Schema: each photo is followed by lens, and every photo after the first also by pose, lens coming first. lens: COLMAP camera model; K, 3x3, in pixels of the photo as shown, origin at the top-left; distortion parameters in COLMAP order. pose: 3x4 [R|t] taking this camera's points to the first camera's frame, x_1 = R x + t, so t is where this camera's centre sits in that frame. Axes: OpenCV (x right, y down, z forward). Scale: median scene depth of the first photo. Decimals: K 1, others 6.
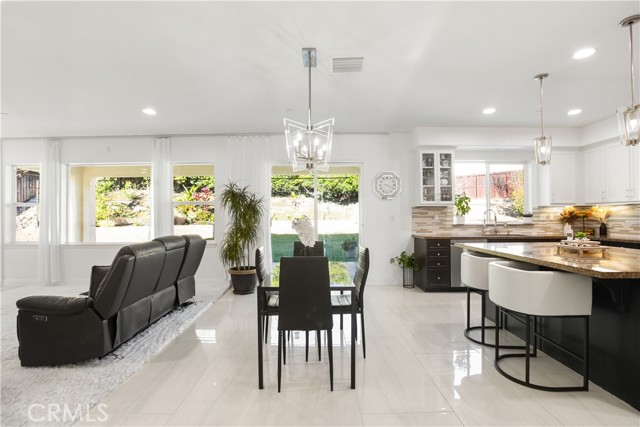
lens RADIAL K [[298.5, 0, 320.0], [0, 298.5, 213.5], [0, 0, 1]] dist [-0.003267, -0.000118]
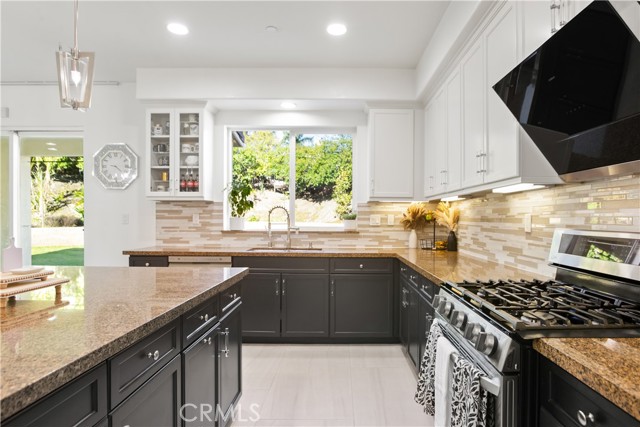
lens RADIAL K [[361.9, 0, 320.0], [0, 361.9, 213.5], [0, 0, 1]] dist [-0.000339, 0.000028]
pose [[0.998634, 0.007891, -0.051648, 0.686933], [-0.007880, 0.999969, 0.000429, -0.000057], [0.051650, -0.000021, 0.998665, 0.265910]]
